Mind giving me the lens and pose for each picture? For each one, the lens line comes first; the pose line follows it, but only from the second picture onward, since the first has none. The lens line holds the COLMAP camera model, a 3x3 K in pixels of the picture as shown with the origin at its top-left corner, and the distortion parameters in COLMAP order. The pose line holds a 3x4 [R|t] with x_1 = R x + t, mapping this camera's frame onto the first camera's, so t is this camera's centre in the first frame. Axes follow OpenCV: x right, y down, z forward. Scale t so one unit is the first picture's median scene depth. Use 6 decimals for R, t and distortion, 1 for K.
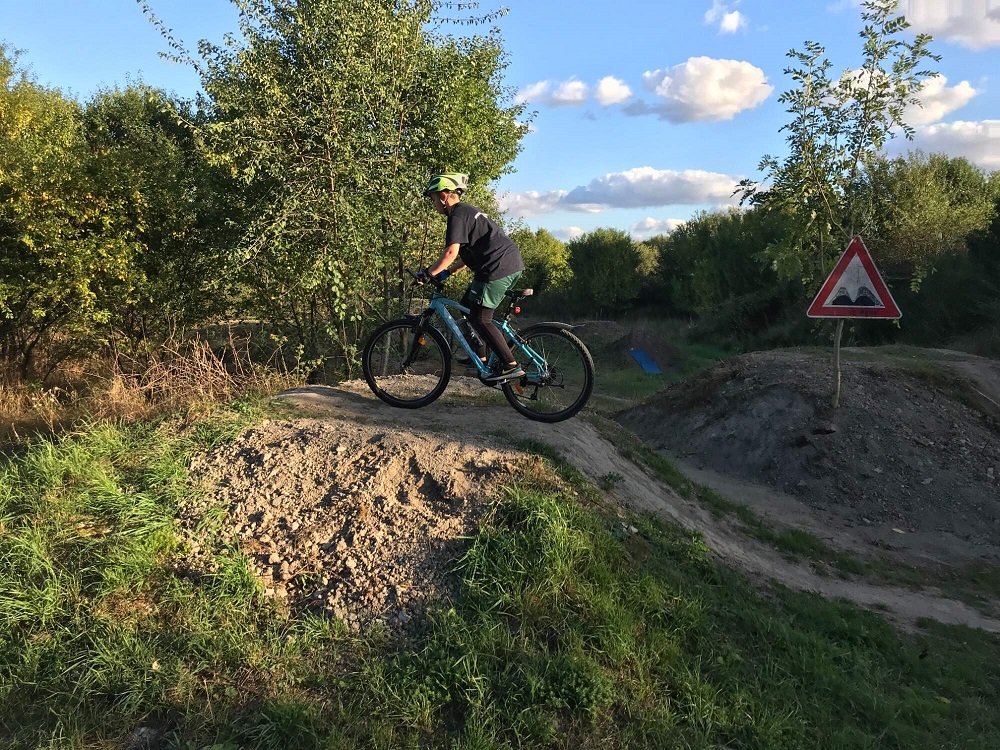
lens RADIAL K [[791.3, 0, 500.0], [0, 791.3, 375.0], [0, 0, 1]] dist [0.009081, -0.011402]
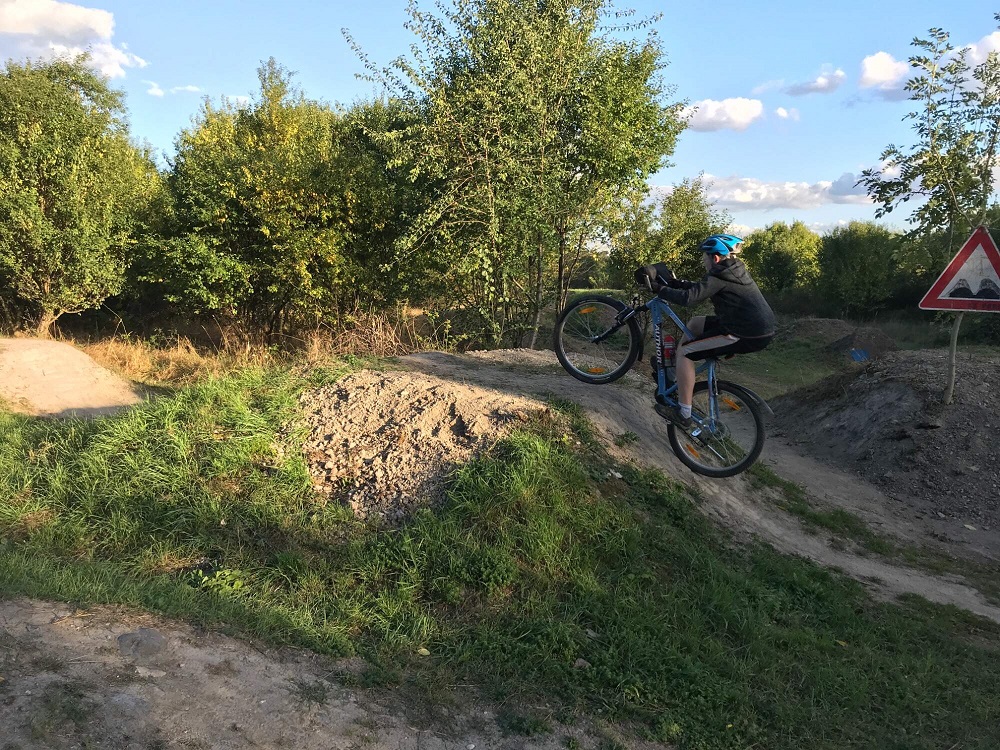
lens RADIAL K [[791.3, 0, 500.0], [0, 791.3, 375.0], [0, 0, 1]] dist [0.009081, -0.011402]
pose [[0.949636, 0.059154, -0.307720, 0.213605], [-0.057181, 0.998245, 0.015431, 0.023972], [0.308093, 0.002942, 0.951352, -0.097254]]
